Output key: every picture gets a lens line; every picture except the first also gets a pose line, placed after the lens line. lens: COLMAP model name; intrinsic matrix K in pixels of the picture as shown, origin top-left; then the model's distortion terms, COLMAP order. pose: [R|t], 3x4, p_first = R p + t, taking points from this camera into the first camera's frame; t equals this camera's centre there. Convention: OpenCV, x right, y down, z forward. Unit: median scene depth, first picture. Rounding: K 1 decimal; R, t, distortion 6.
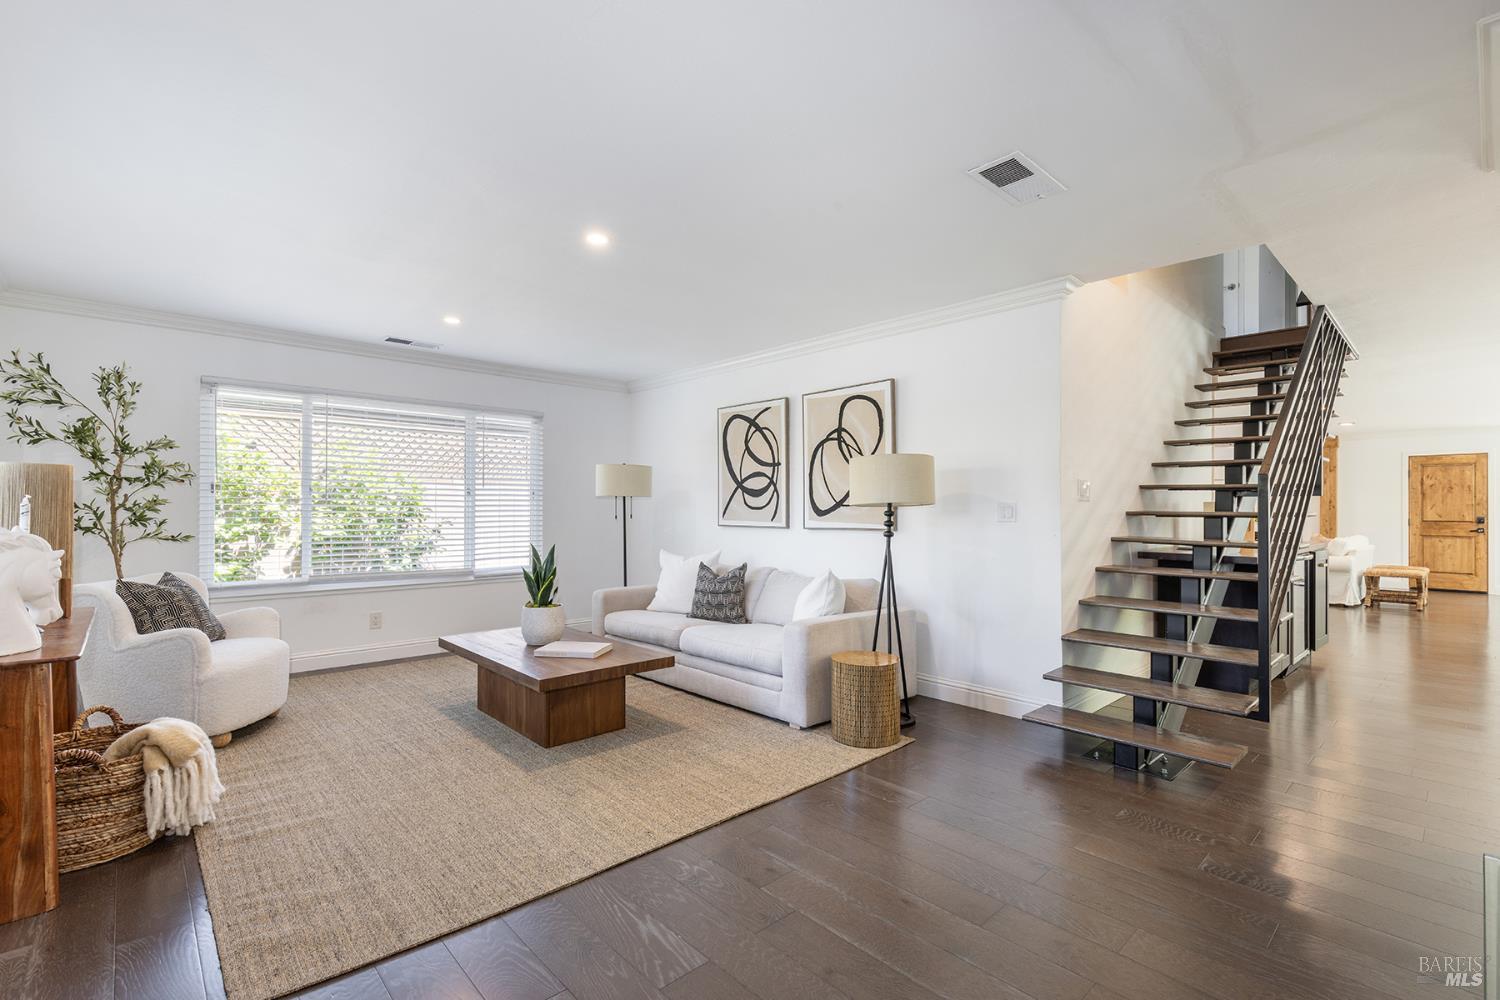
lens RADIAL K [[675.3, 0, 754.5], [0, 675.3, 507.7], [0, 0, 1]] dist [0.011728, -0.001819]
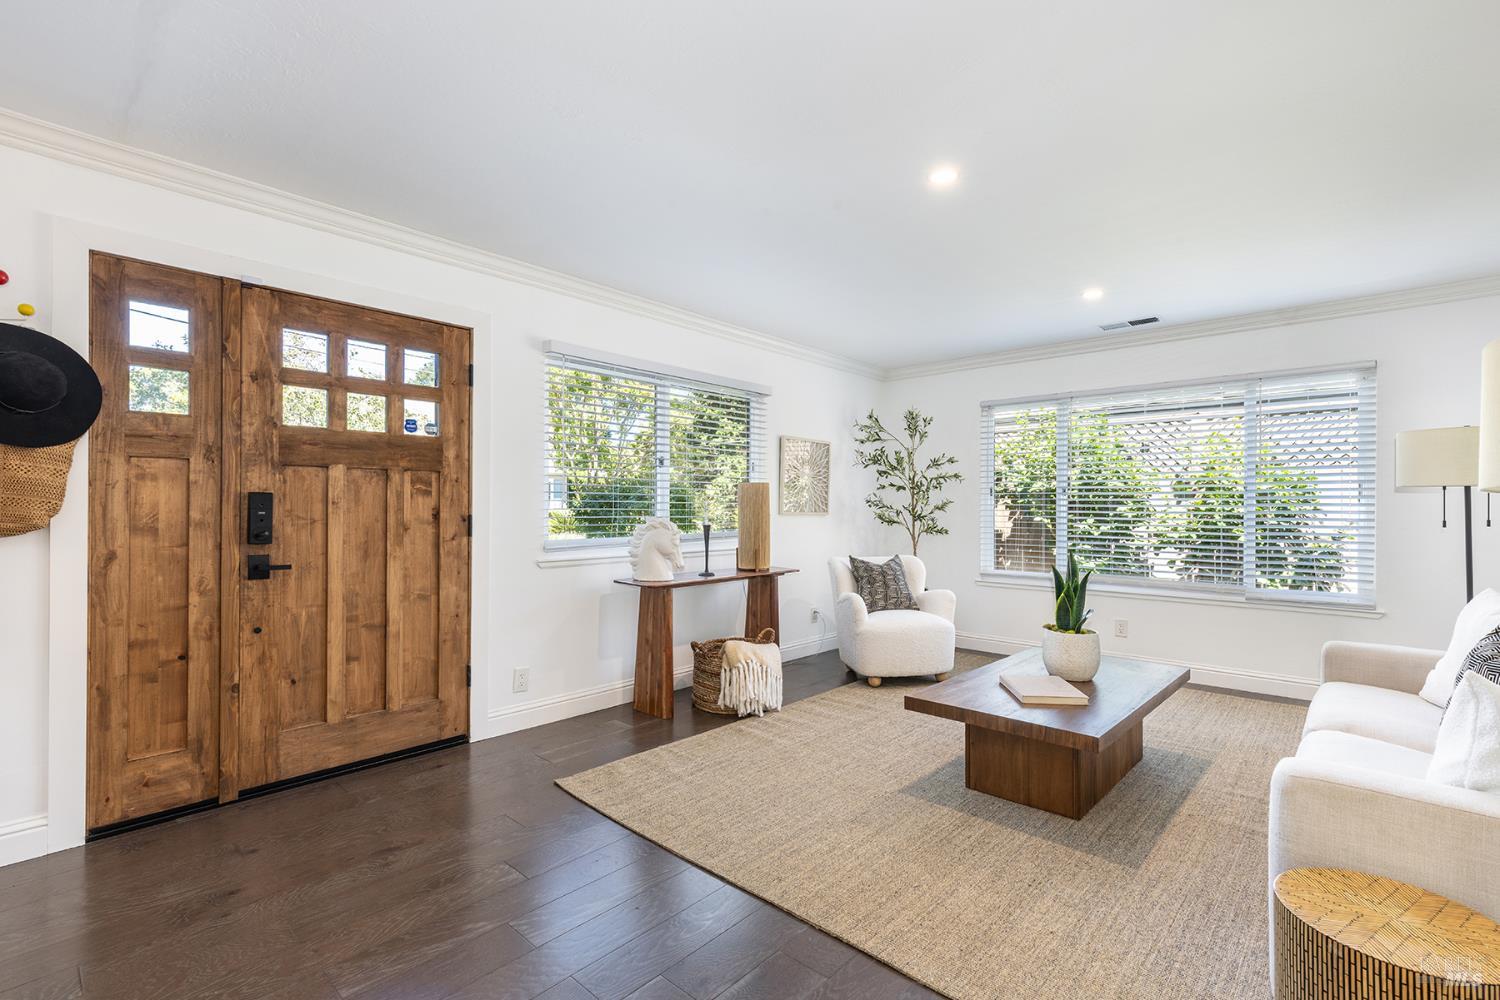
lens RADIAL K [[675.3, 0, 757.7], [0, 675.3, 509.8], [0, 0, 1]] dist [0.011728, -0.001819]
pose [[0.087528, -0.000576, -0.996162, 0.456203], [-0.000155, 1.000000, -0.000591, 0.004341], [0.996162, 0.000206, 0.087528, 0.578246]]
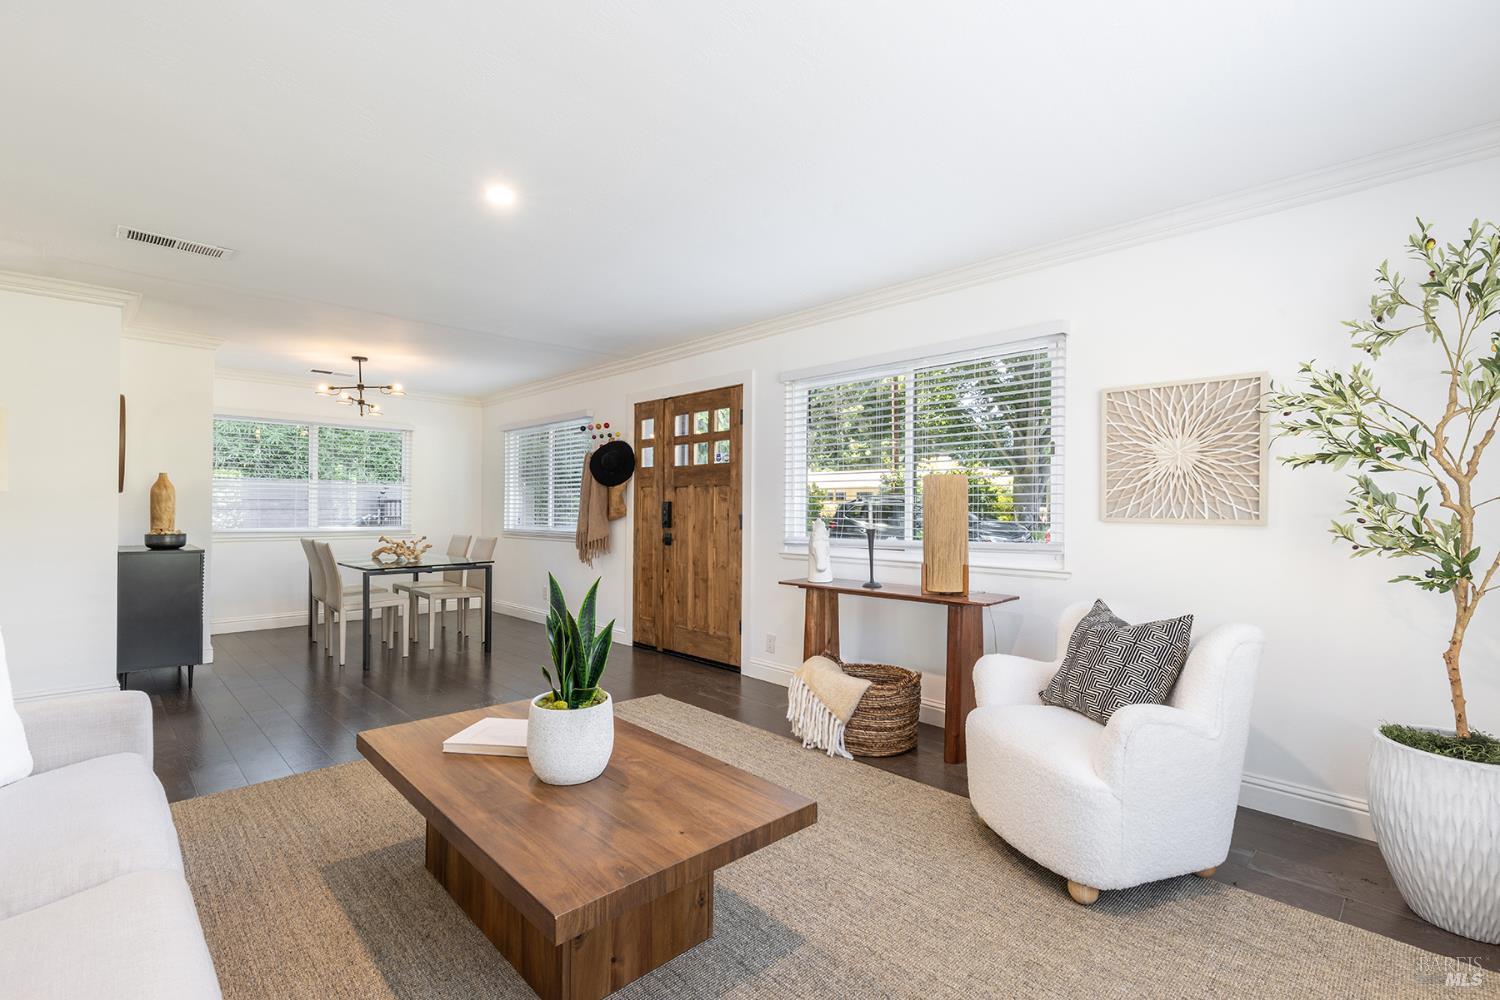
lens RADIAL K [[675.3, 0, 753.9], [0, 675.3, 503.1], [0, 0, 1]] dist [0.011728, -0.001819]
pose [[-0.999491, -0.009390, -0.030483, -0.440141], [-0.008989, 0.999872, -0.013238, 0.005954], [0.030604, -0.012957, -0.999448, 1.541182]]
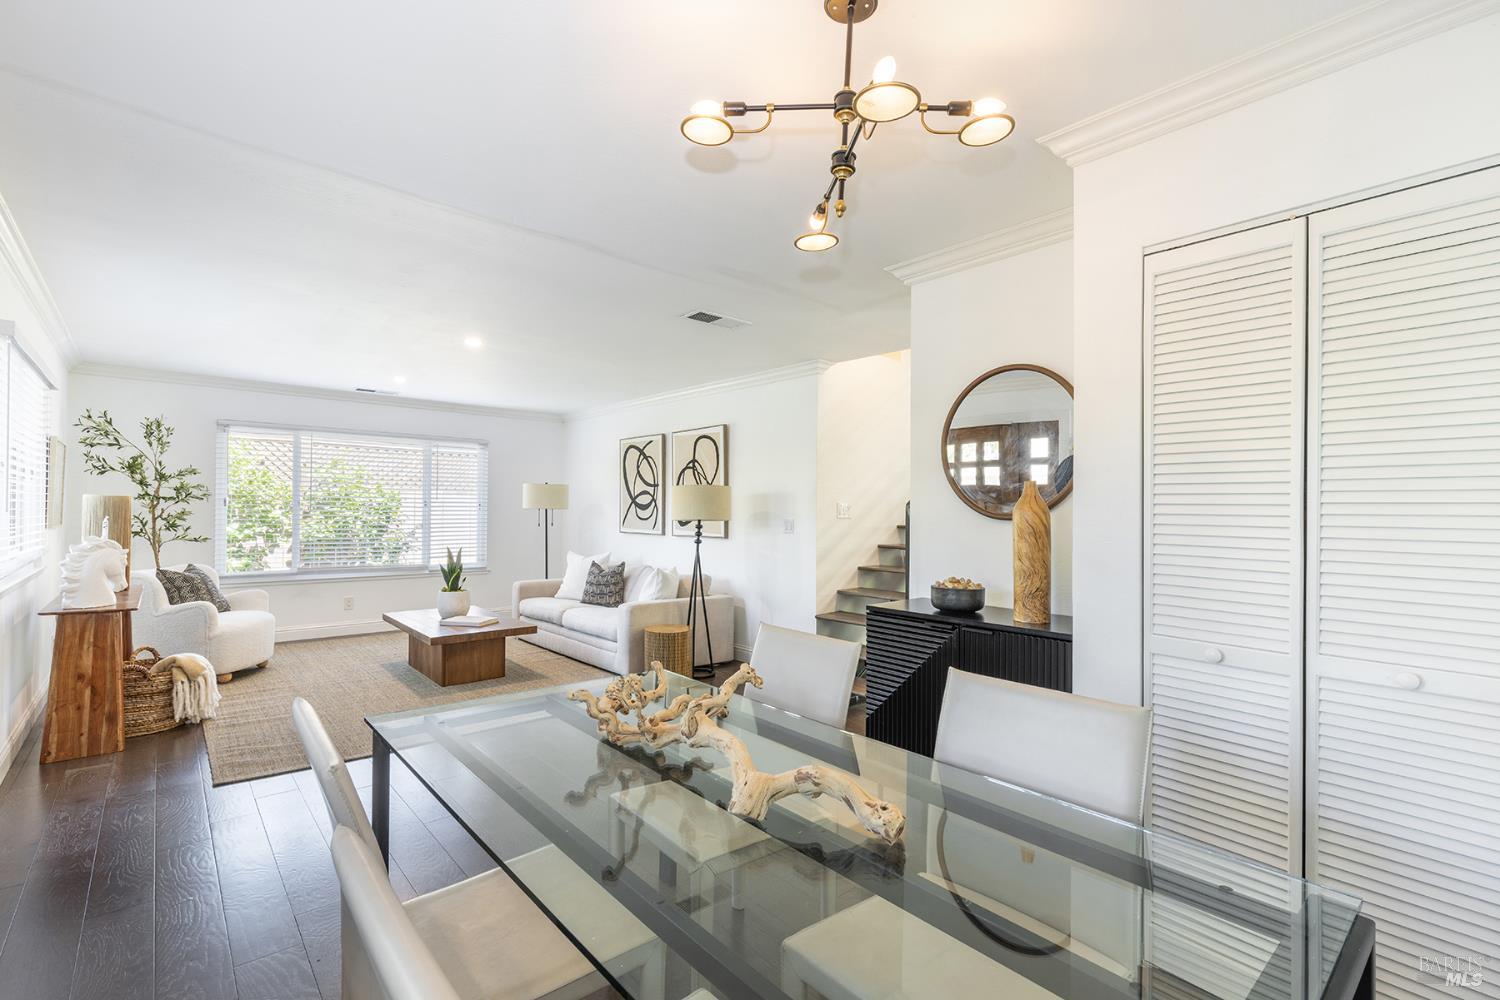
lens RADIAL K [[675.3, 0, 753.4], [0, 675.3, 509.4], [0, 0, 1]] dist [0.011728, -0.001819]
pose [[0.999537, 0.007447, -0.029499, 0.350543], [-0.007431, 0.999972, 0.000662, -0.028559], [0.029503, -0.000442, 0.999565, -0.382539]]
